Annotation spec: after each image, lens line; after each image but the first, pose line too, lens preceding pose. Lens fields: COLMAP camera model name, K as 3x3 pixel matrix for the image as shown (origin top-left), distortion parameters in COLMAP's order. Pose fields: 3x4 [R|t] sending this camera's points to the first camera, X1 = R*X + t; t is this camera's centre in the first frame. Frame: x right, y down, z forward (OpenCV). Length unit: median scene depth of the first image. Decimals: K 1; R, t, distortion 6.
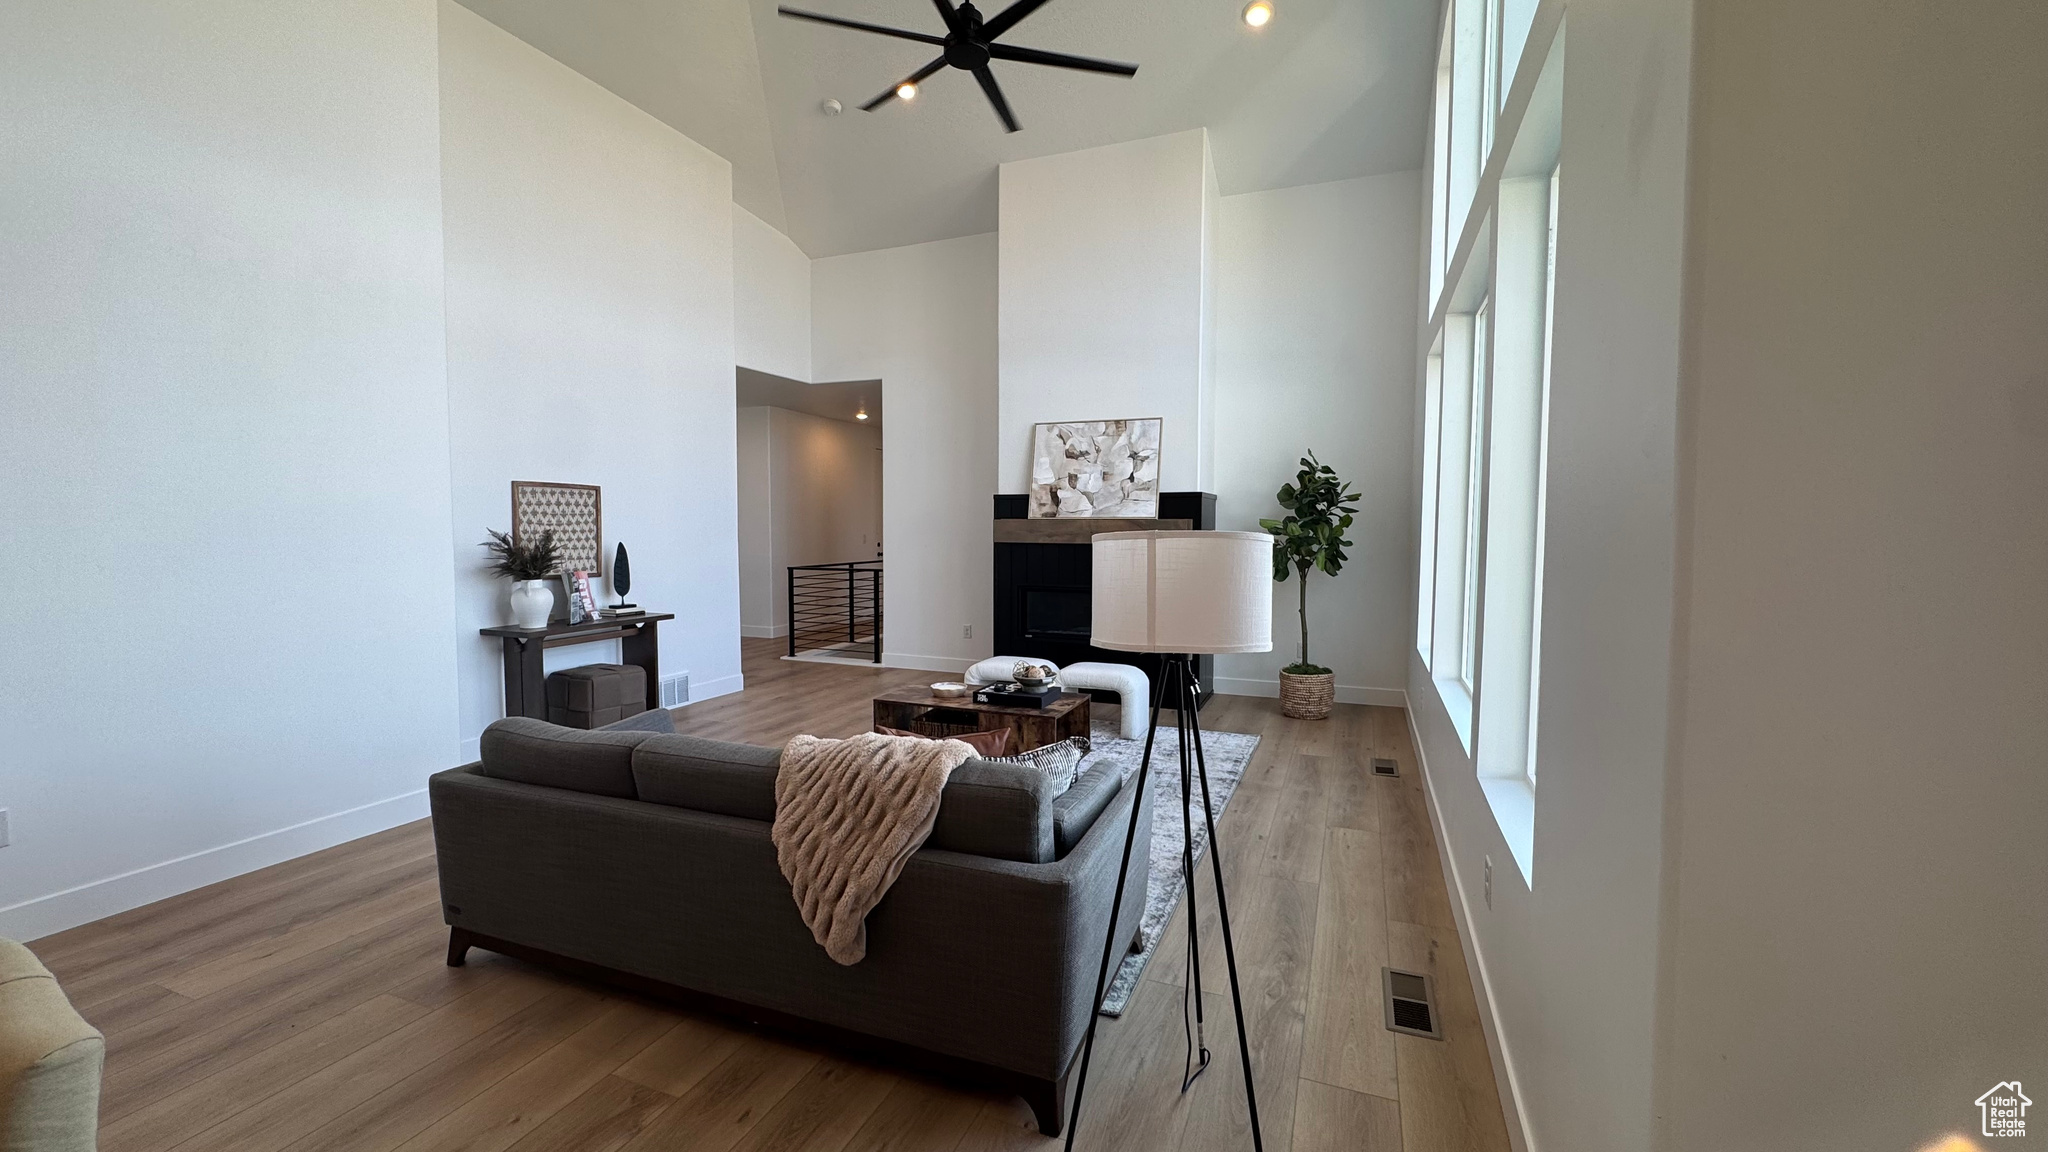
lens RADIAL K [[817.6, 0, 1023.8], [0, 817.6, 571.2], [0, 0, 1]] dist [-0.001713, 0.000074]
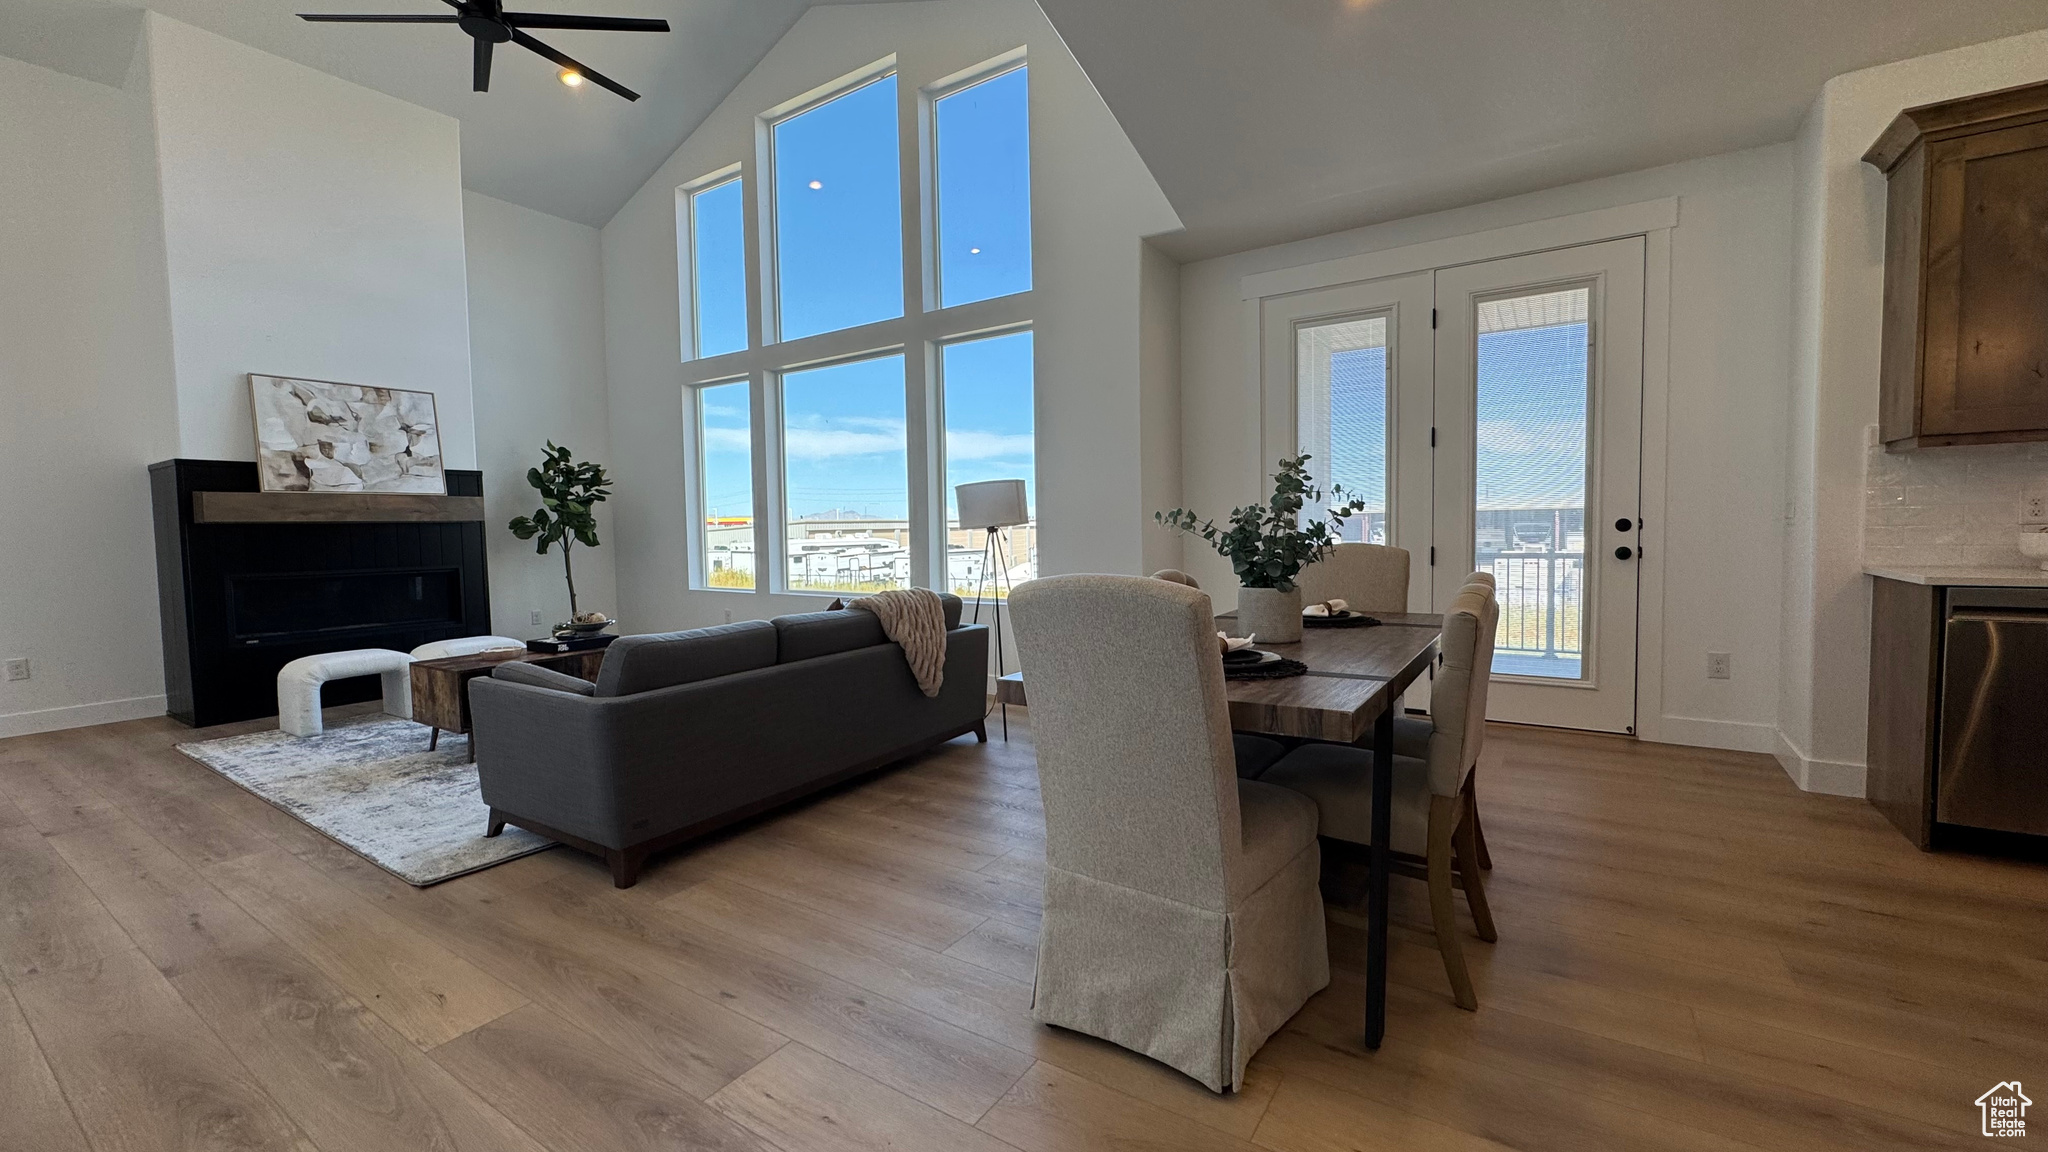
lens RADIAL K [[822.2, 0, 1022.4], [0, 822.2, 570.6], [0, 0, 1]] dist [-0.001222, 0.000191]
pose [[0.197544, -0.060235, 0.978442, -0.663874], [0.076520, 0.996012, 0.045867, 0.033607], [-0.977303, 0.065810, 0.201366, 0.120533]]
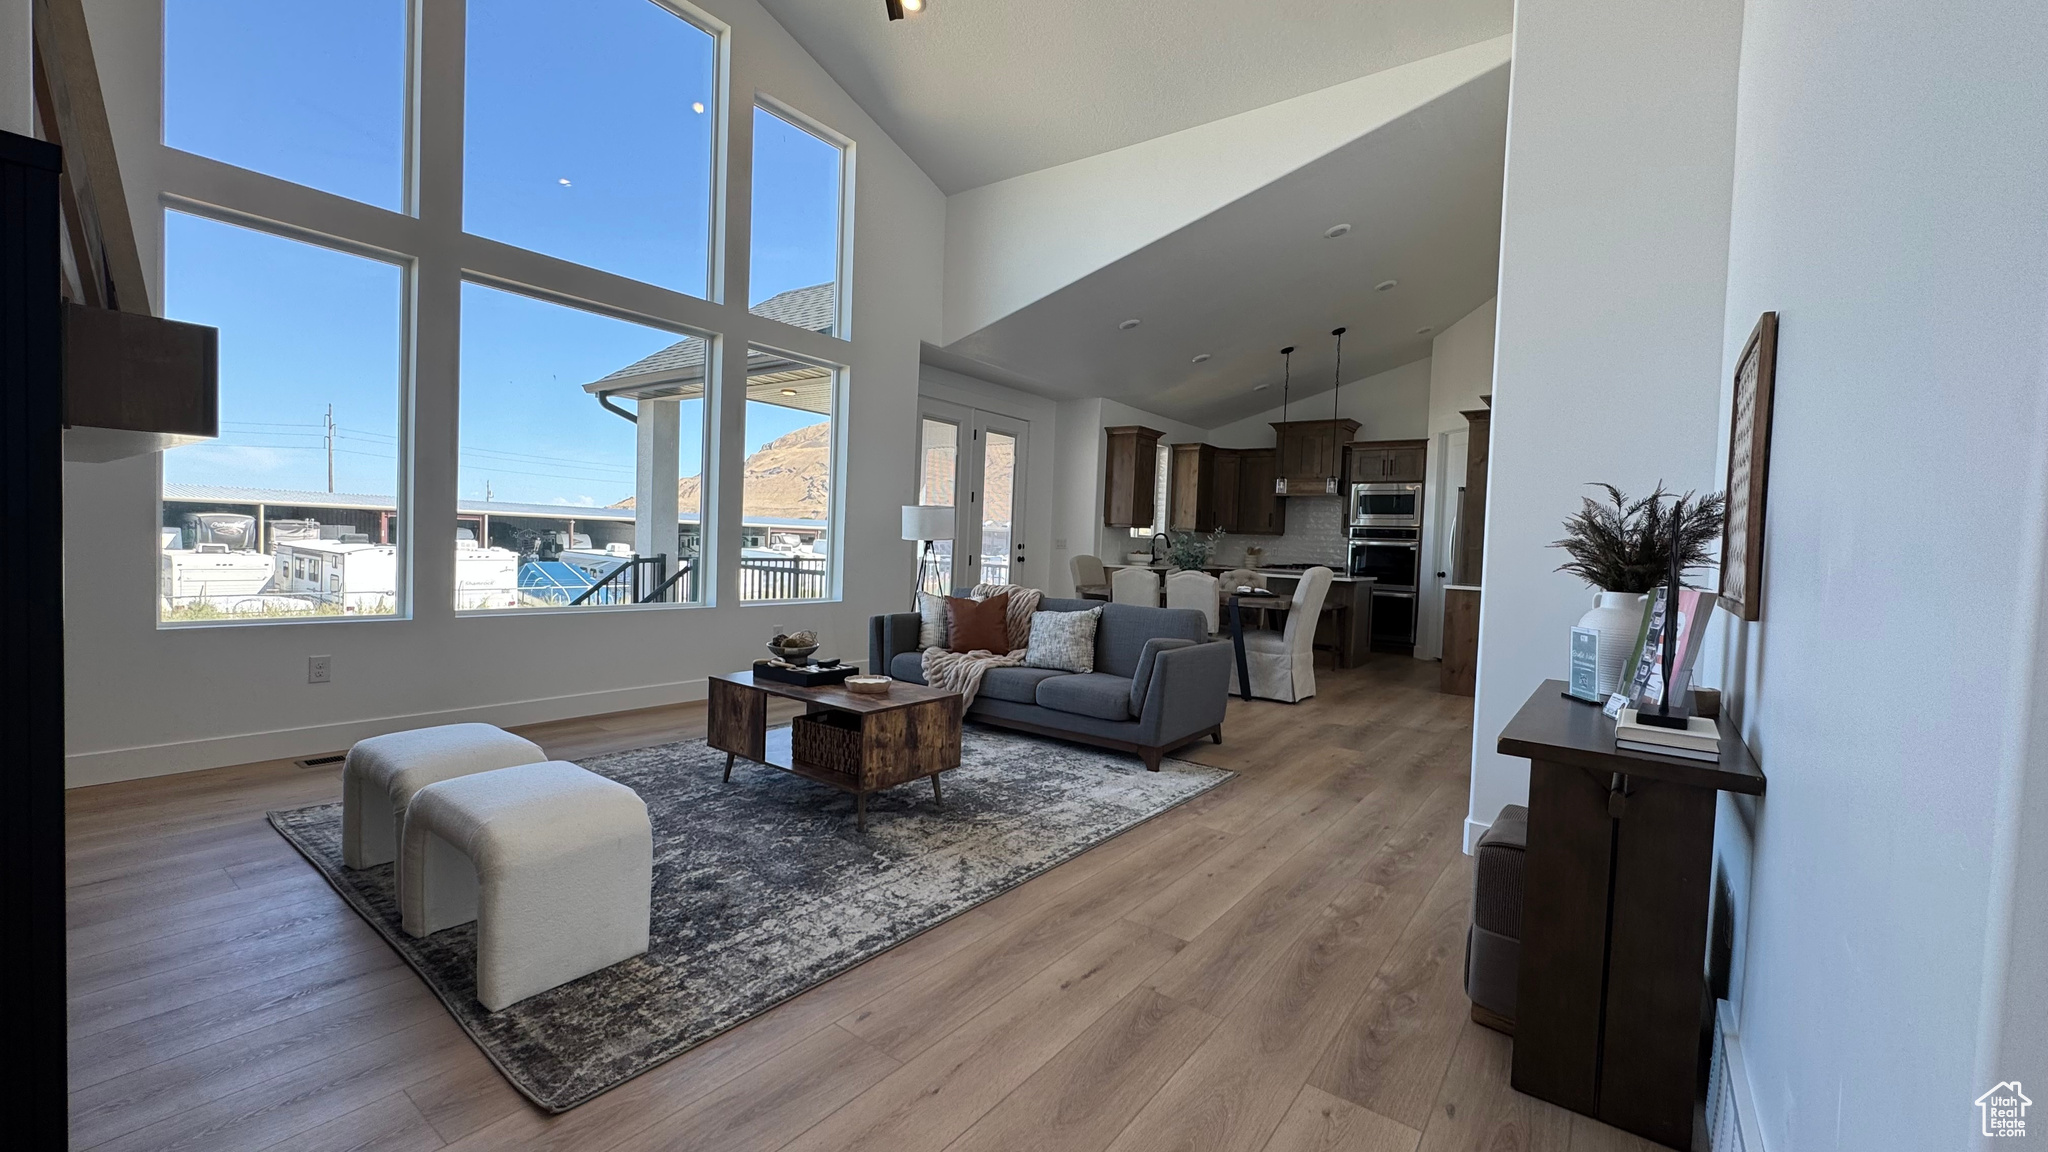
lens RADIAL K [[822.2, 0, 1022.4], [0, 822.2, 570.6], [0, 0, 1]] dist [-0.001222, 0.000191]
pose [[-0.966336, -0.049214, 0.252531, -0.302587], [-0.026753, 0.995435, 0.091621, -0.028942], [-0.255887, 0.081781, -0.963241, 1.214302]]
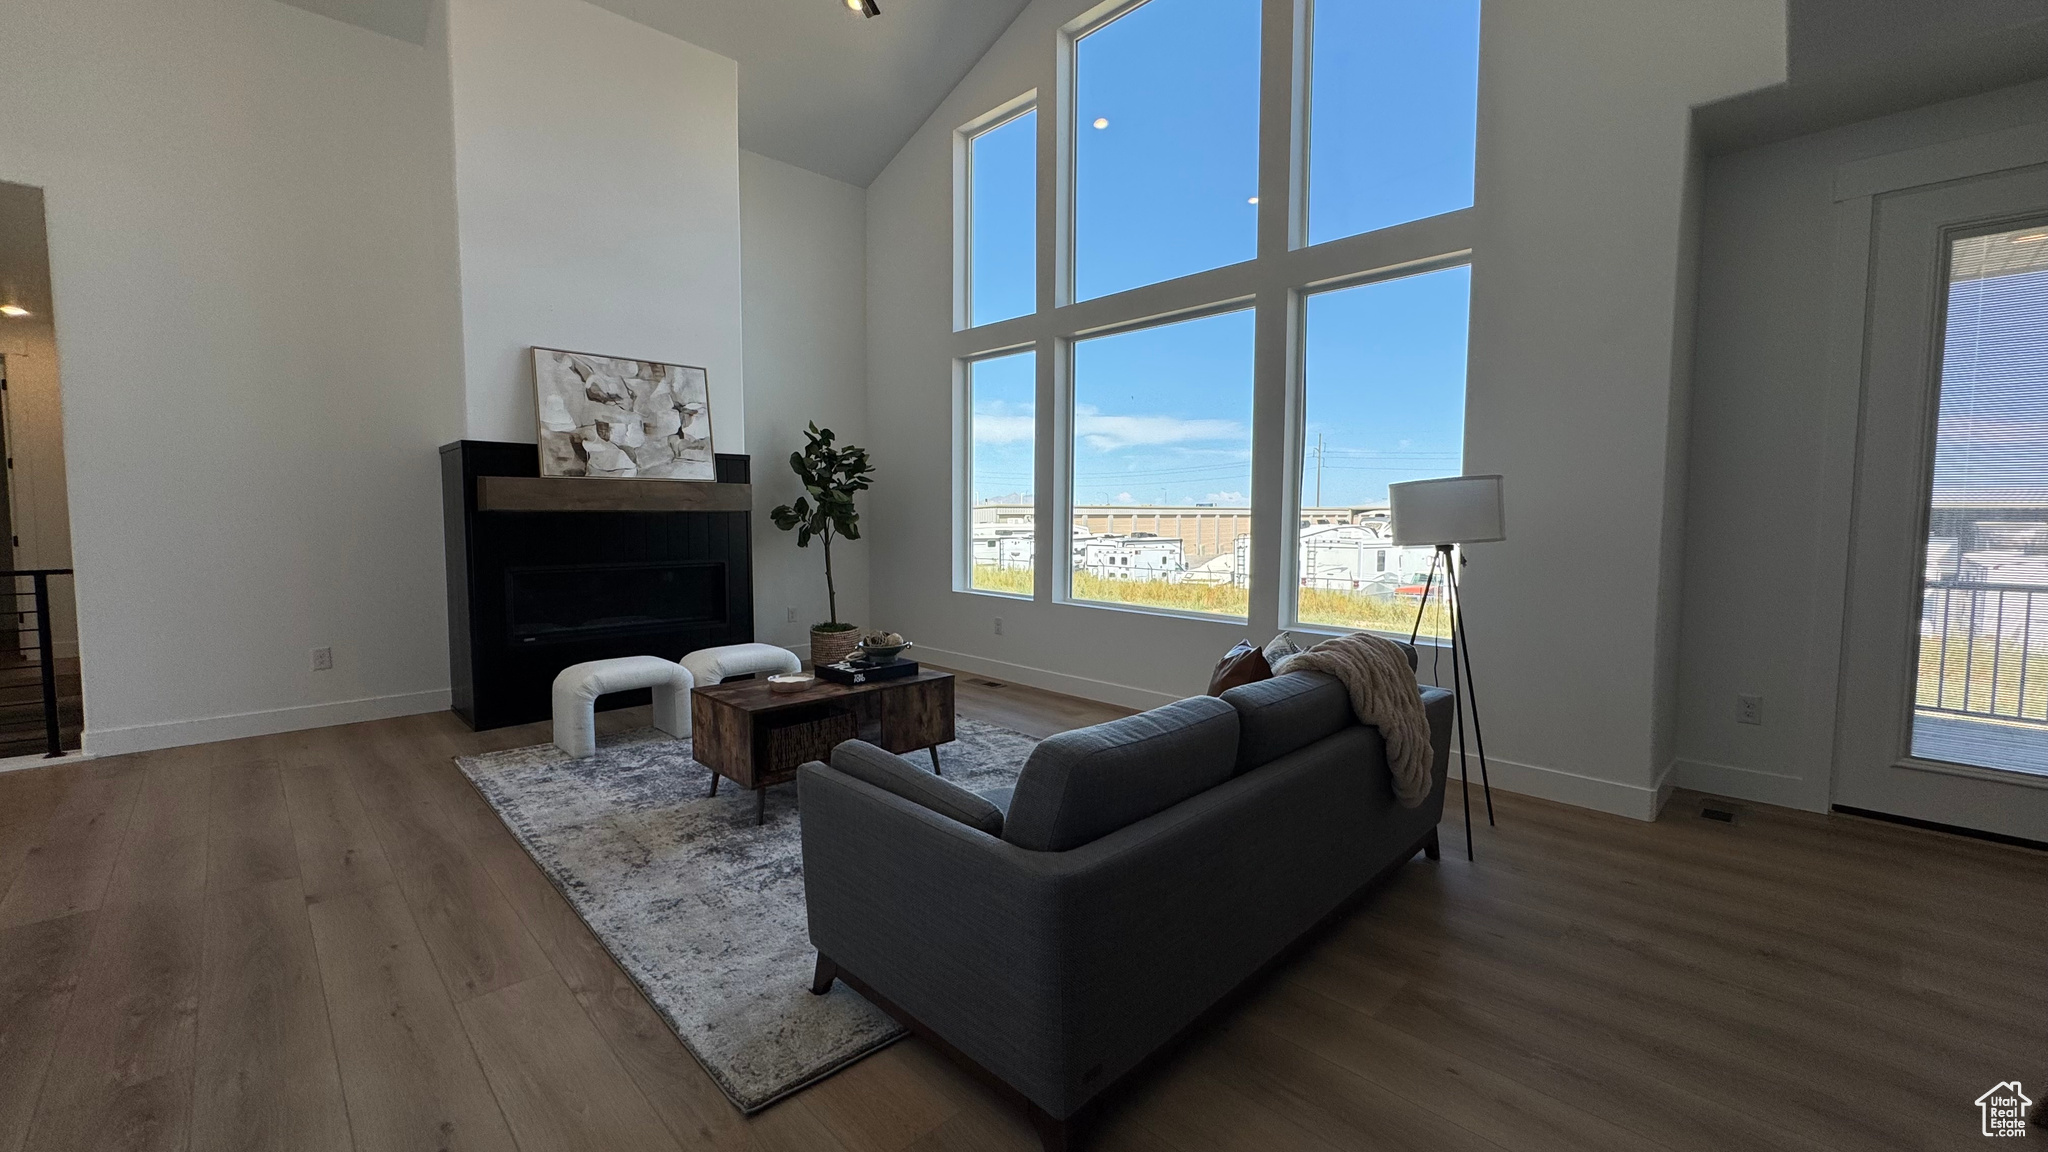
lens RADIAL K [[817.6, 0, 1023.8], [0, 817.6, 571.2], [0, 0, 1]] dist [-0.001713, 0.000074]
pose [[0.399715, -0.067443, 0.914155, -0.514124], [0.051239, 0.997374, 0.051179, 0.004348], [-0.915206, 0.026383, 0.402121, 0.327996]]
